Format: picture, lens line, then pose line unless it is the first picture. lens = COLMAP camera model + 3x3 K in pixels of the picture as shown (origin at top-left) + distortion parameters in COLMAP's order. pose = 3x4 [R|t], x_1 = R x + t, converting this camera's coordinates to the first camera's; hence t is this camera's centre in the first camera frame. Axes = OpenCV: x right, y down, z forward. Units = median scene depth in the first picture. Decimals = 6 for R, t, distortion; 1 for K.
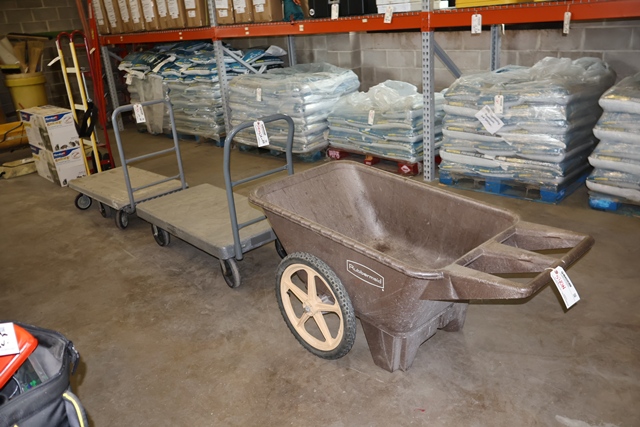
lens RADIAL K [[537.9, 0, 318.5], [0, 537.9, 211.7], [0, 0, 1]] dist [-0.002239, 0.004715]
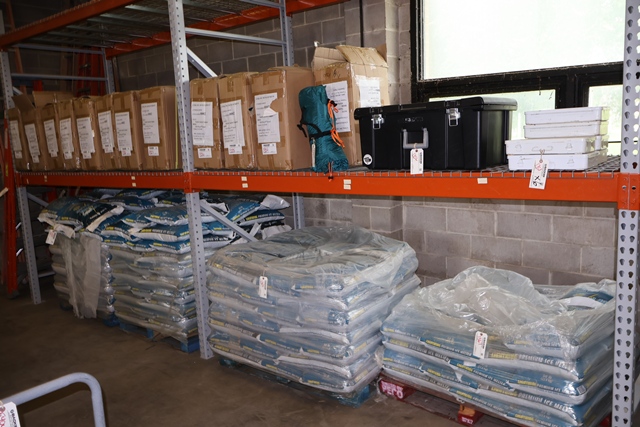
lens RADIAL K [[537.9, 0, 320.2], [0, 537.9, 215.6], [0, 0, 1]] dist [-0.002239, 0.004715]
pose [[0.995582, 0.011338, 0.093206, -0.095436], [0.008302, 0.978165, -0.207664, -0.156082], [-0.093525, 0.207520, 0.973750, 0.367639]]
